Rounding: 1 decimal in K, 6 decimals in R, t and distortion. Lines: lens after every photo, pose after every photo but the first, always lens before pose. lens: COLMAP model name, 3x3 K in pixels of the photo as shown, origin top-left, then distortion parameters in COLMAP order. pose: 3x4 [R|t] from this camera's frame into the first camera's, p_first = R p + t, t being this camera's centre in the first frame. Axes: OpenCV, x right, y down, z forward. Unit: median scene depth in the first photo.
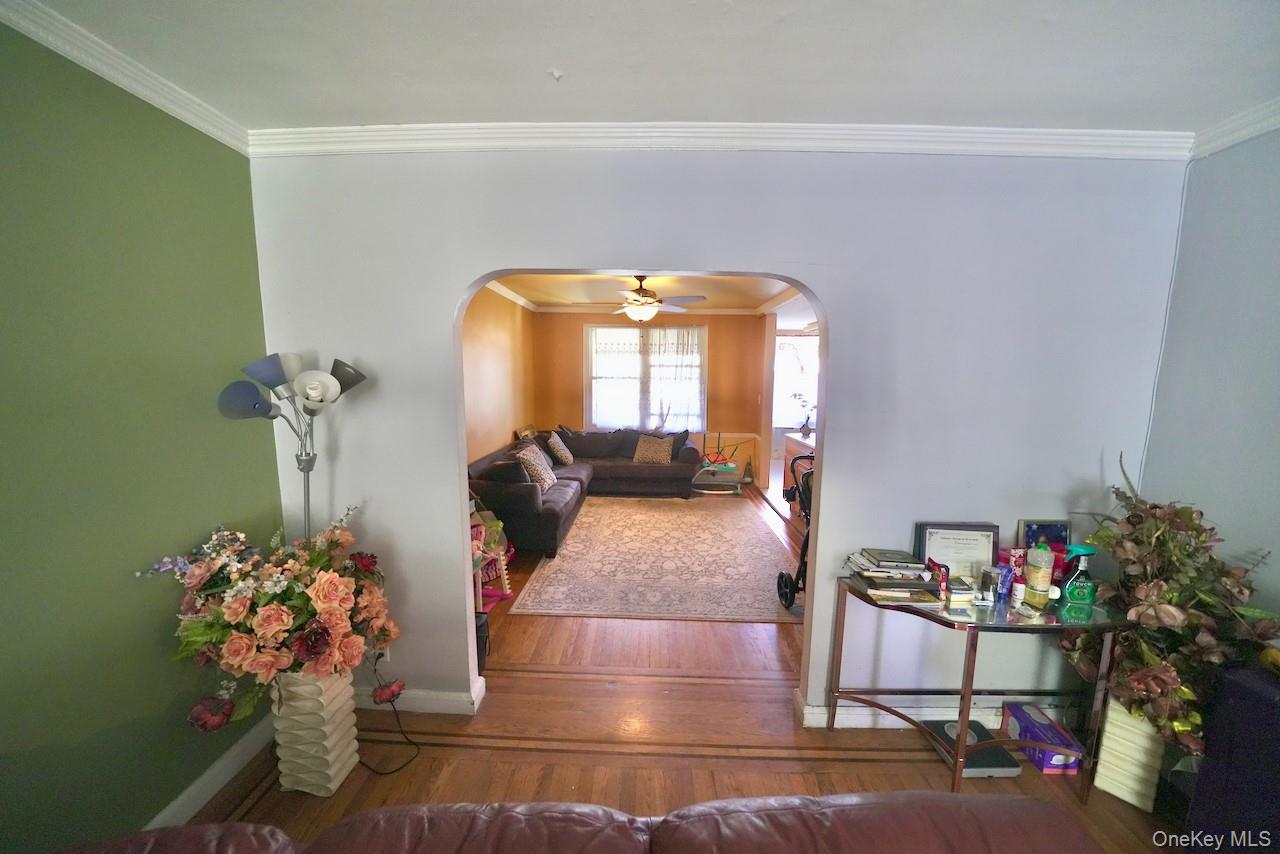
lens RADIAL K [[443.5, 0, 638.5], [0, 443.5, 432.2], [0, 0, 1]] dist [-0.021704, 0.000051]
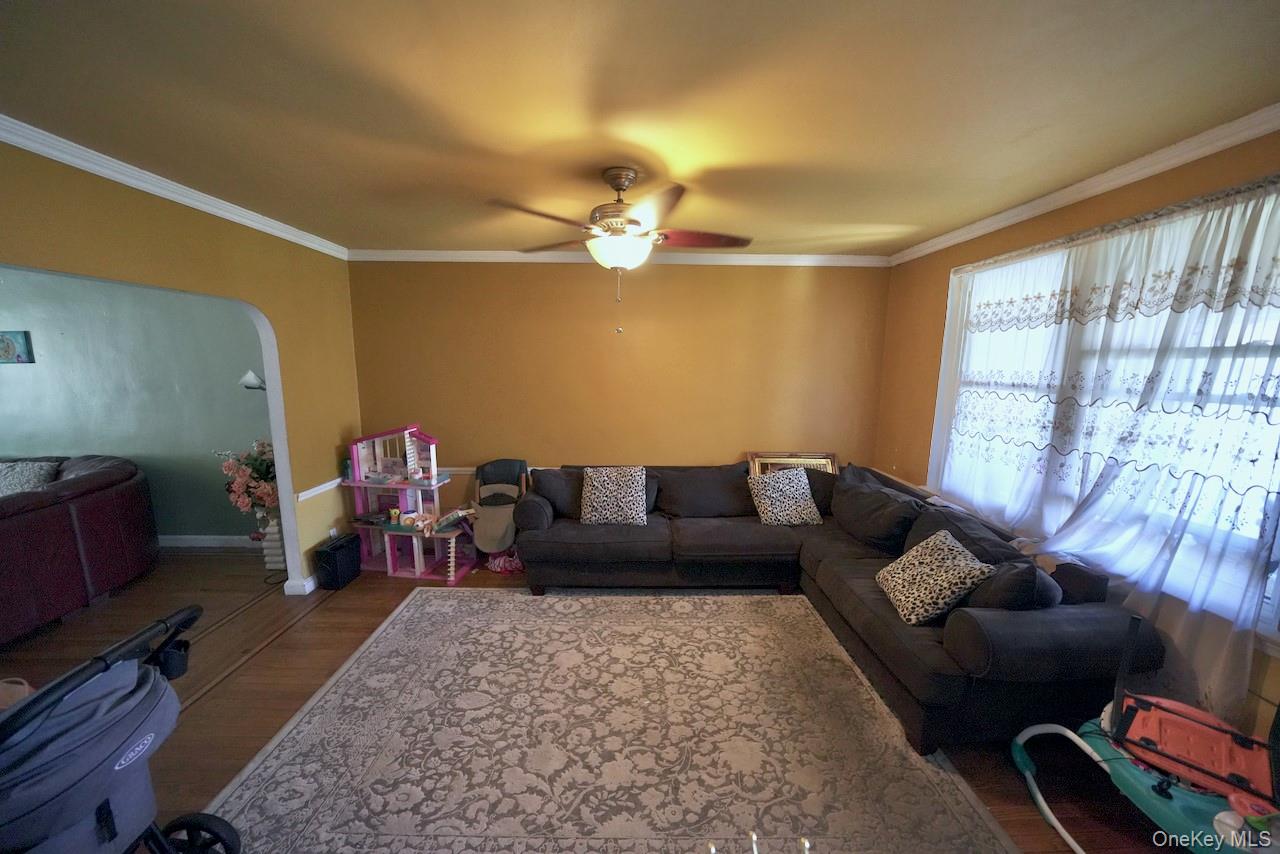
lens RADIAL K [[443.5, 0, 638.5], [0, 443.5, 432.2], [0, 0, 1]] dist [-0.021704, 0.000051]
pose [[0.038545, 0.144330, -0.988779, 0.501911], [-0.135681, 0.981106, 0.137921, -0.131892], [0.990002, 0.128843, 0.057399, 0.946306]]
